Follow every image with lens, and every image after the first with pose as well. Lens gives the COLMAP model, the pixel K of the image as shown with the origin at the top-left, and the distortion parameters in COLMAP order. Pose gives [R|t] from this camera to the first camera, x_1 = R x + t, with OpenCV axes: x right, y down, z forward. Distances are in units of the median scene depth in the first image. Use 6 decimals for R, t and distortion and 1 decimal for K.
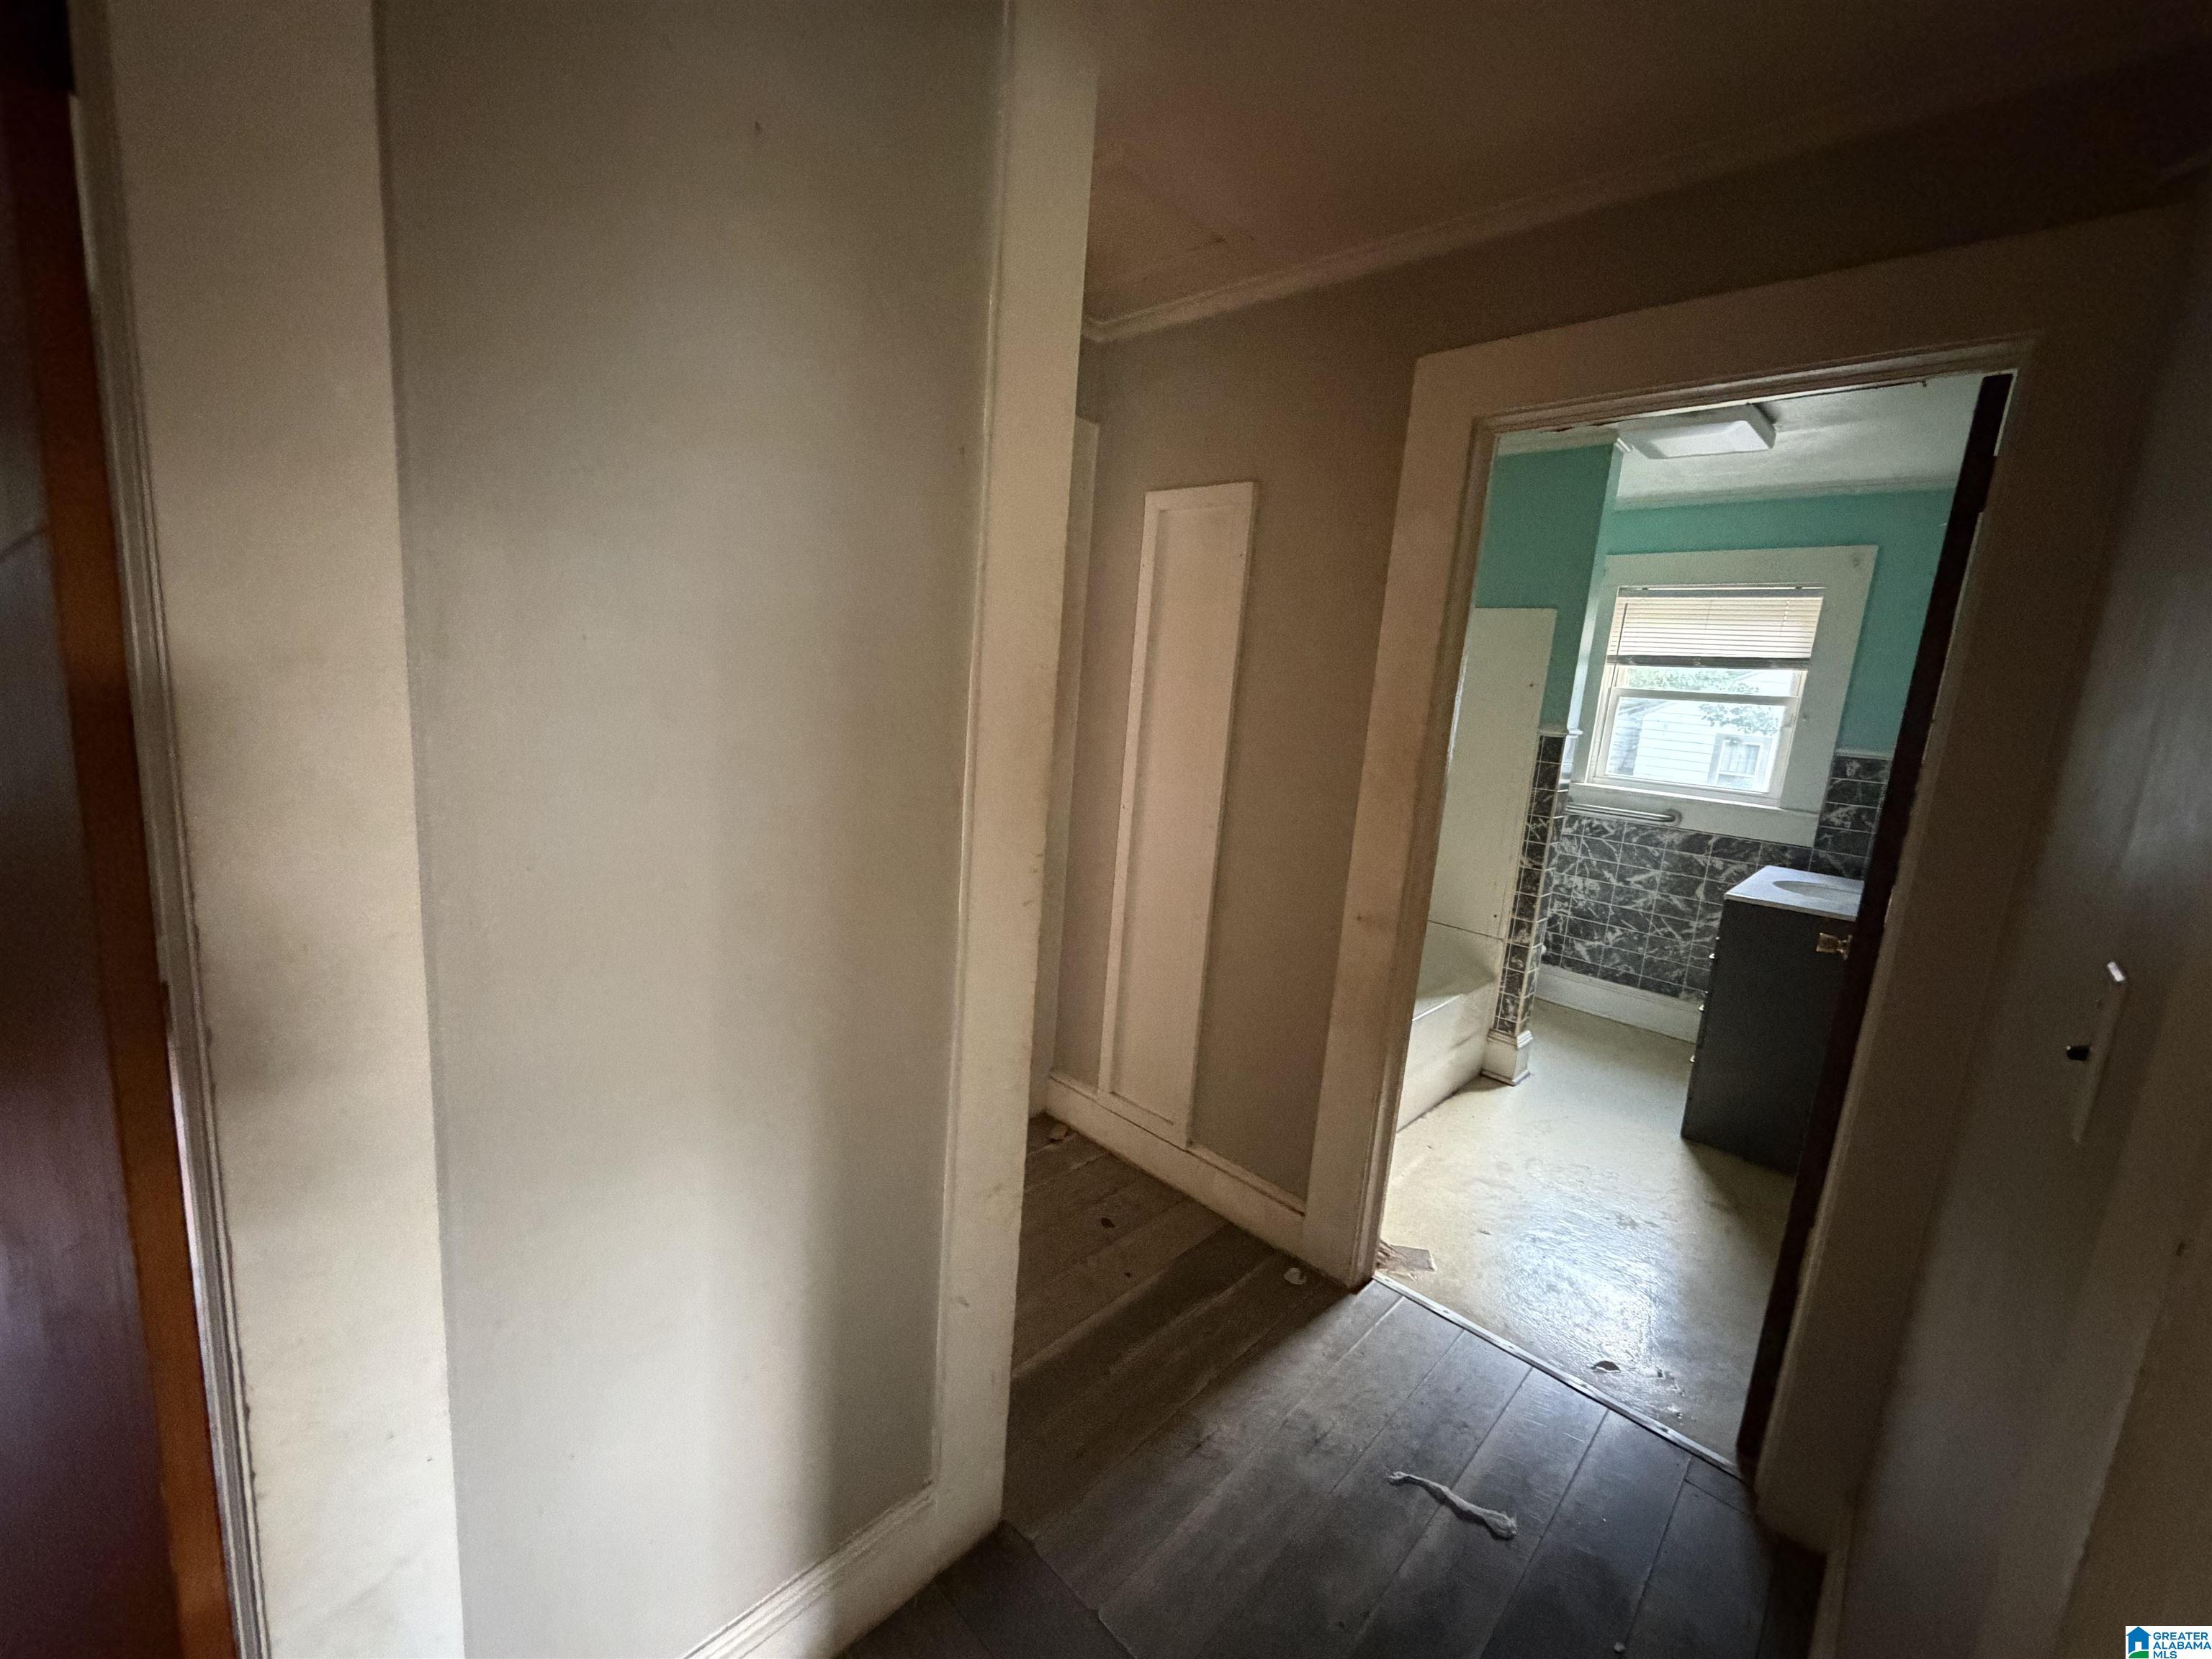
lens RADIAL K [[878.3, 0, 1101.7], [0, 878.3, 827.2], [0, 0, 1]] dist [-0.000013, -0.000165]
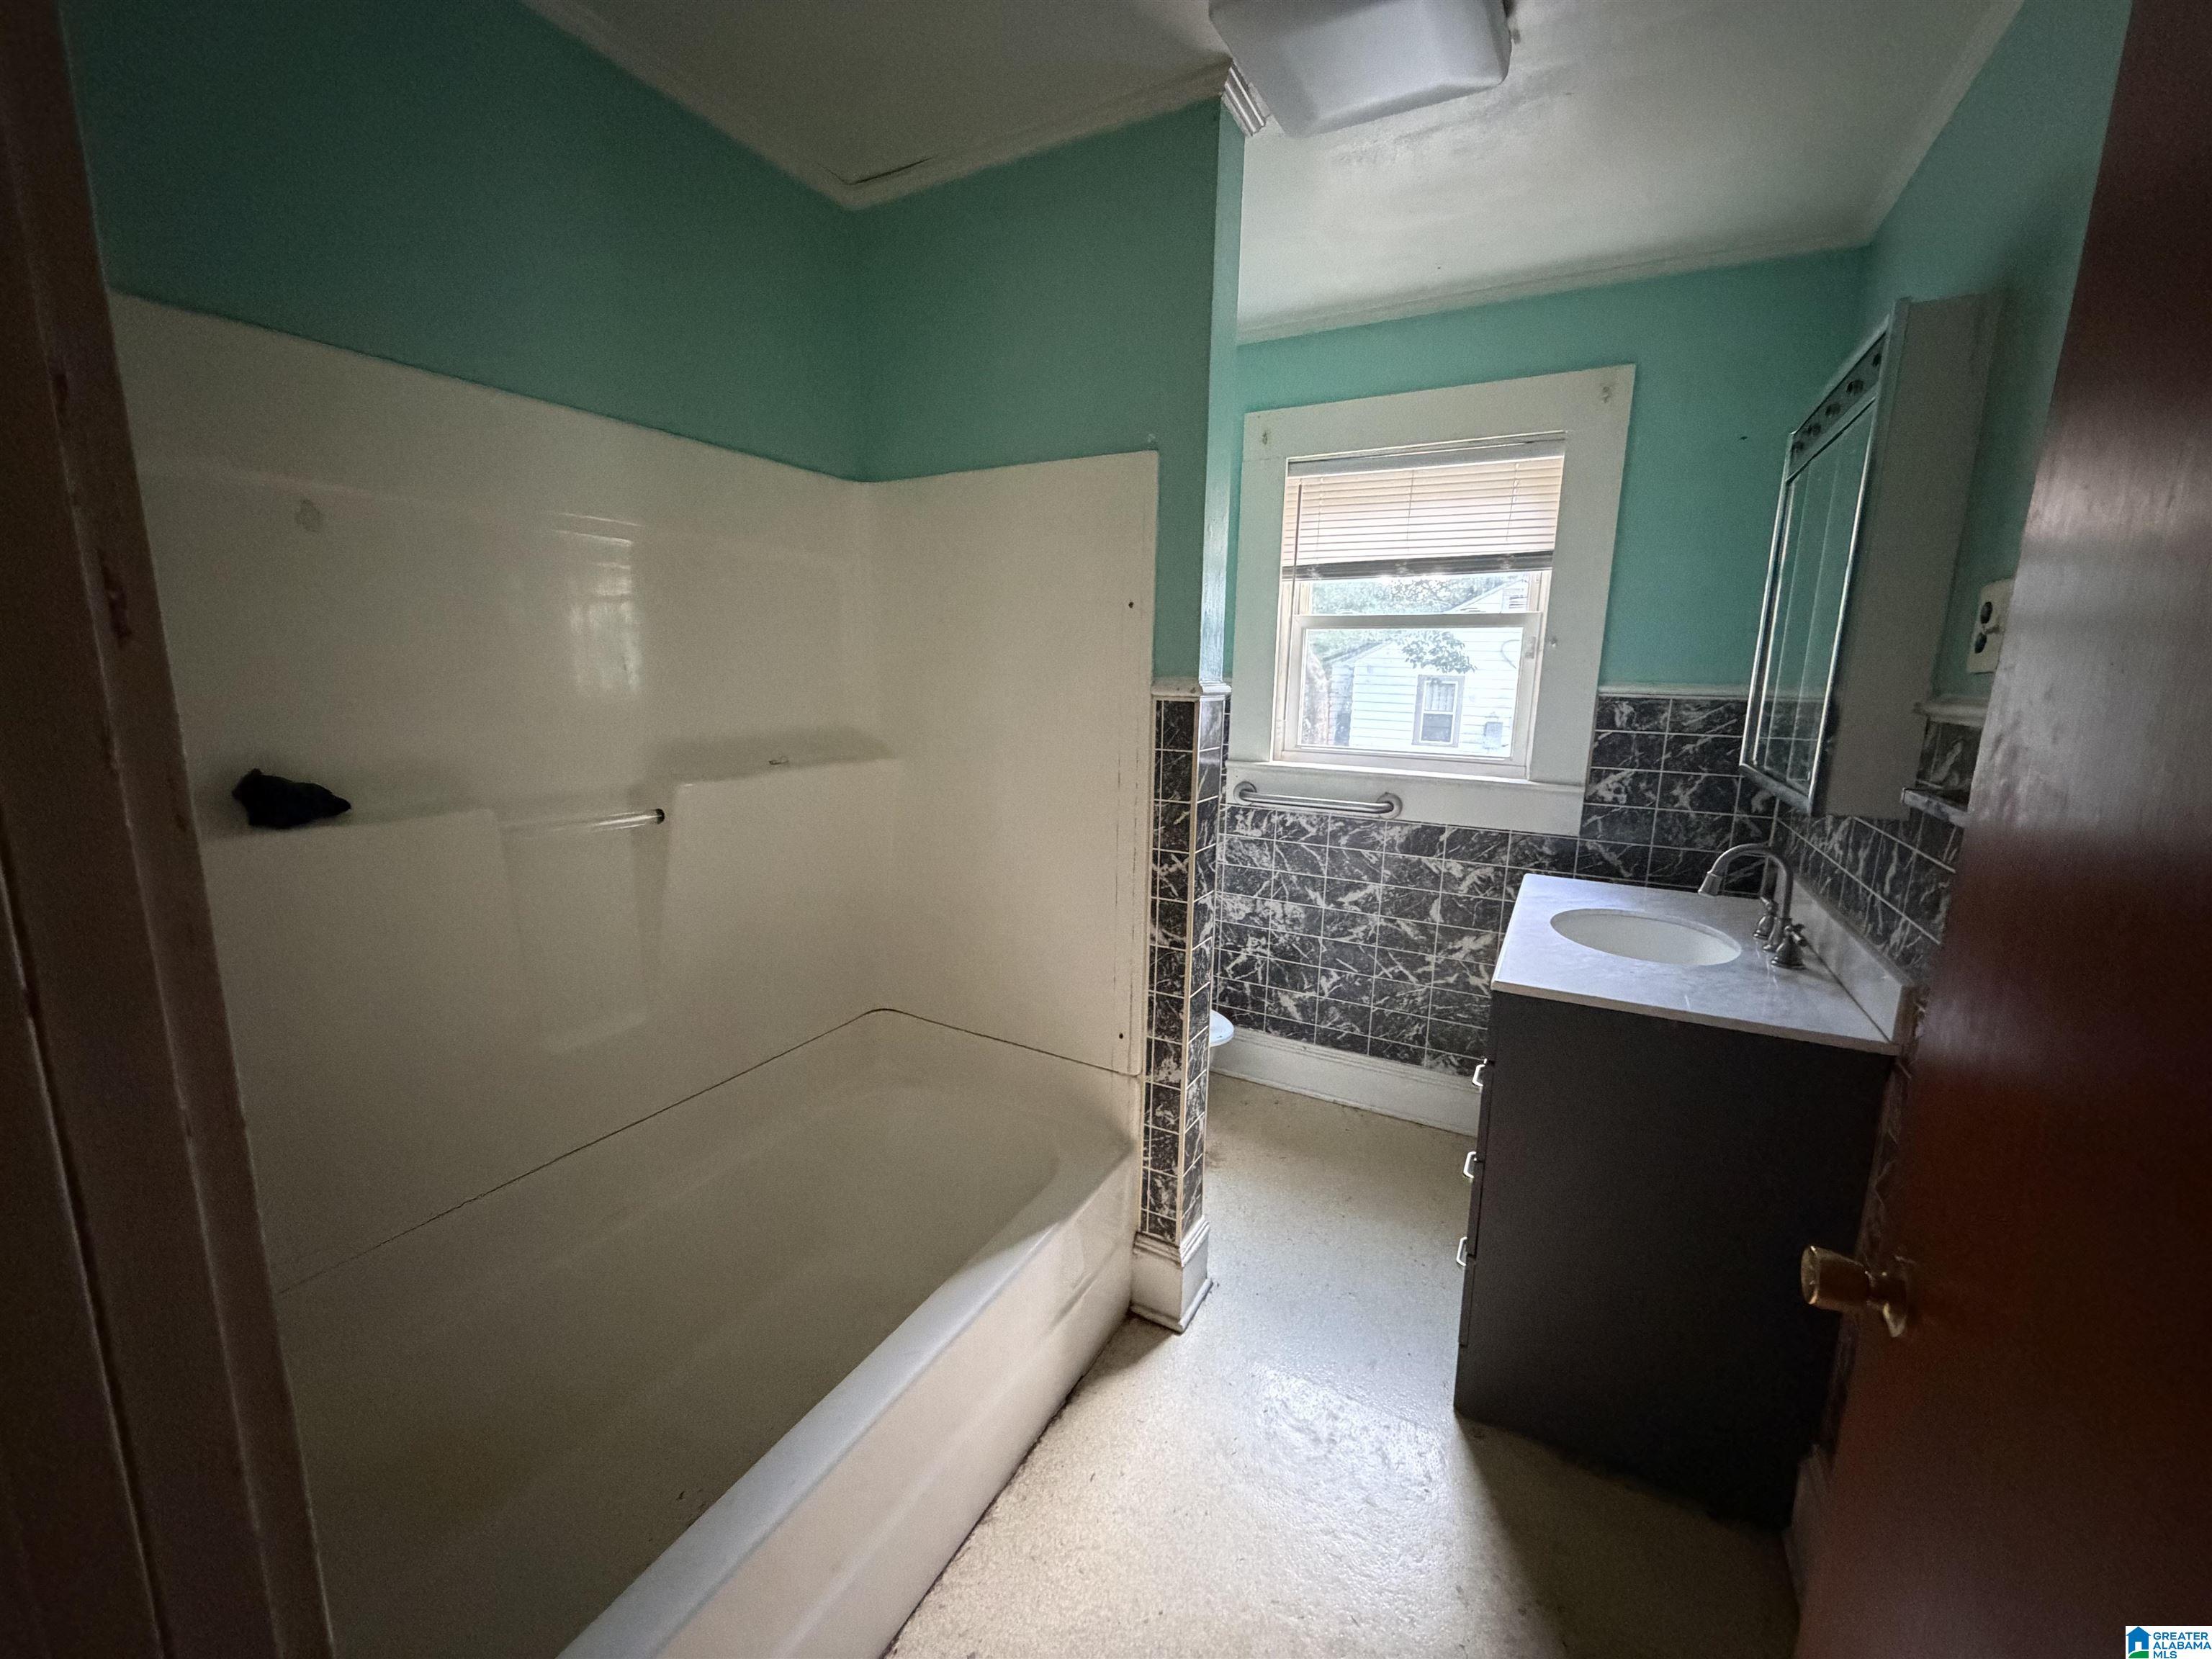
lens RADIAL K [[878.3, 0, 1105.1], [0, 878.3, 826.3], [0, 0, 1]] dist [-0.000013, -0.000165]
pose [[0.960703, -0.107883, 0.255756, 0.292202], [0.100344, 0.994050, 0.042385, -0.048611], [-0.258806, -0.015056, 0.965812, 0.445887]]
